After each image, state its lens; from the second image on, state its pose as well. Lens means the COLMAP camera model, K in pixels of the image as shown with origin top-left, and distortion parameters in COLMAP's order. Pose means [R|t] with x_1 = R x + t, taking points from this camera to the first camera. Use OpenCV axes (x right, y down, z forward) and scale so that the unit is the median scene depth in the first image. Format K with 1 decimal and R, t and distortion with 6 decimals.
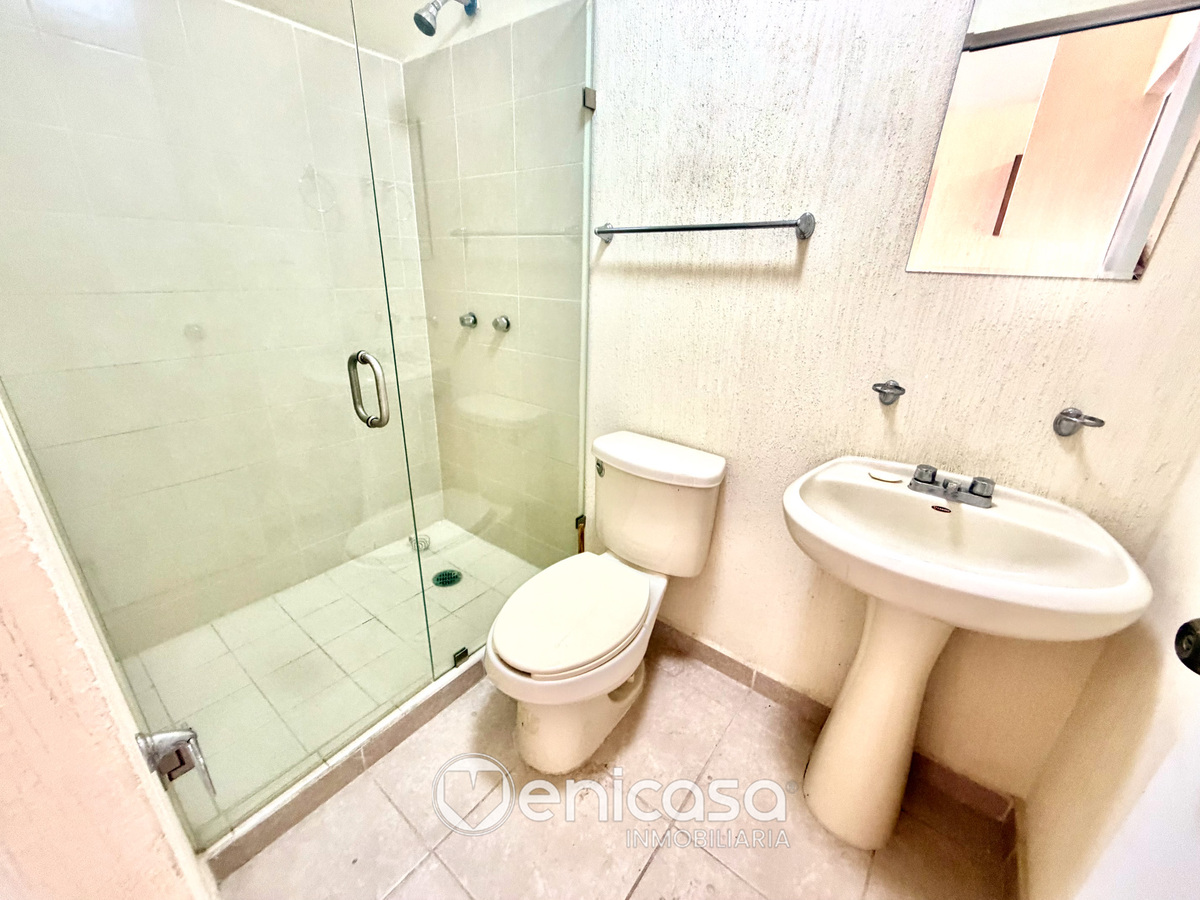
lens RADIAL K [[481.3, 0, 597.9], [0, 481.3, 444.6], [0, 0, 1]] dist [-0.000736, -0.000125]
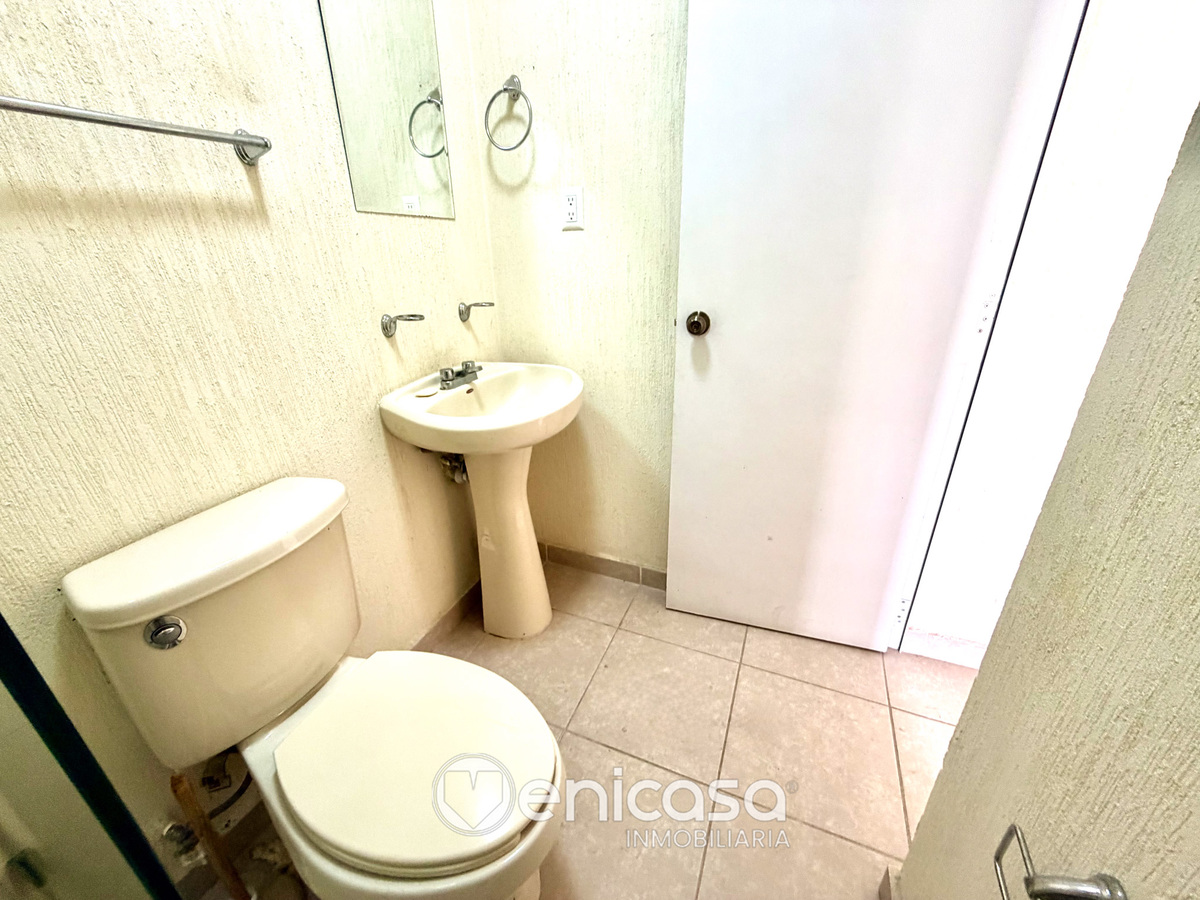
lens RADIAL K [[481.3, 0, 599.5], [0, 481.3, 456.1], [0, 0, 1]] dist [-0.000736, -0.000125]
pose [[-0.273320, -0.407350, 0.871414, -0.574133], [0.347247, 0.803038, 0.484302, -0.217987], [-0.897059, 0.434966, -0.078035, 0.721911]]
